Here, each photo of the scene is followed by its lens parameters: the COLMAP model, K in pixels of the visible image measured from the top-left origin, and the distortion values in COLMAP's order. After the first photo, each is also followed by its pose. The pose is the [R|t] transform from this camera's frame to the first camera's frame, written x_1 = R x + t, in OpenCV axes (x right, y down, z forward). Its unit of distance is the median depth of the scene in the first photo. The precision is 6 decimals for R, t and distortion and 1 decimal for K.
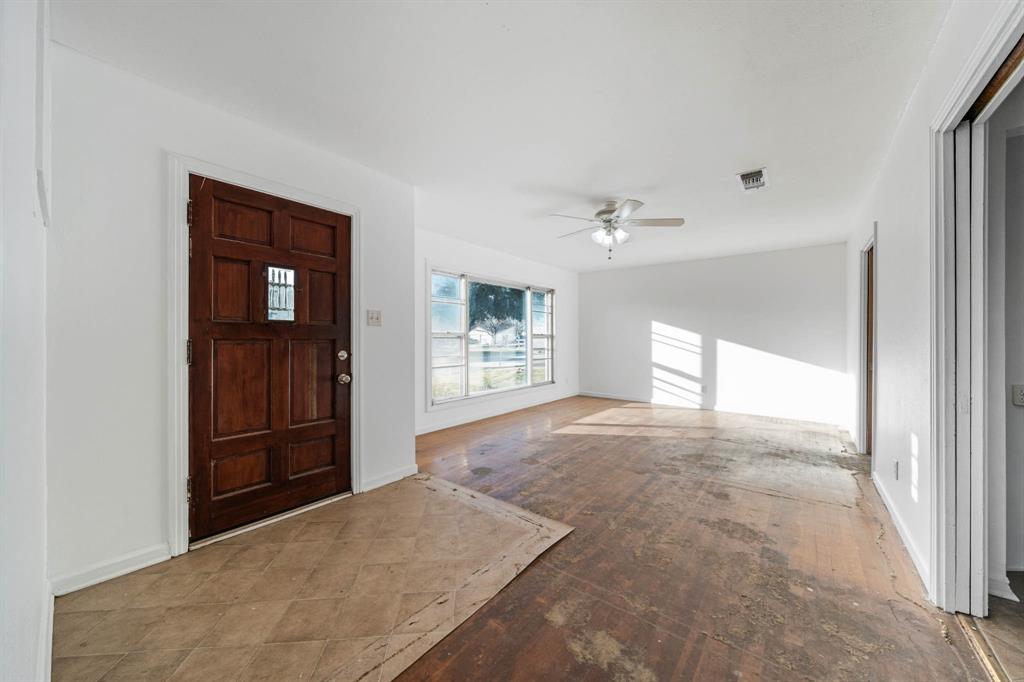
lens RADIAL K [[370.7, 0, 511.9], [0, 370.7, 340.6], [0, 0, 1]] dist [-0.000436, 0.000011]
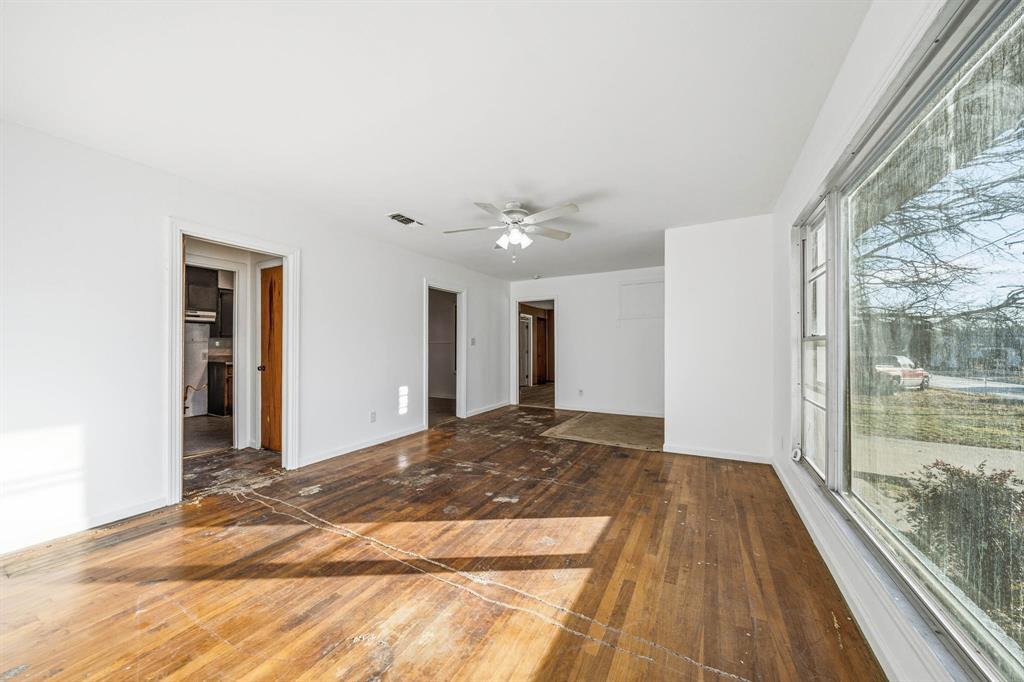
lens RADIAL K [[348.3, 0, 511.4], [0, 348.3, 346.3], [0, 0, 1]] dist [-0.005357, -0.000115]
pose [[-0.986927, -0.004413, -0.161109, 0.400670], [-0.003218, 0.999965, -0.007681, -0.000281], [0.161138, -0.007063, -0.986907, 1.811505]]
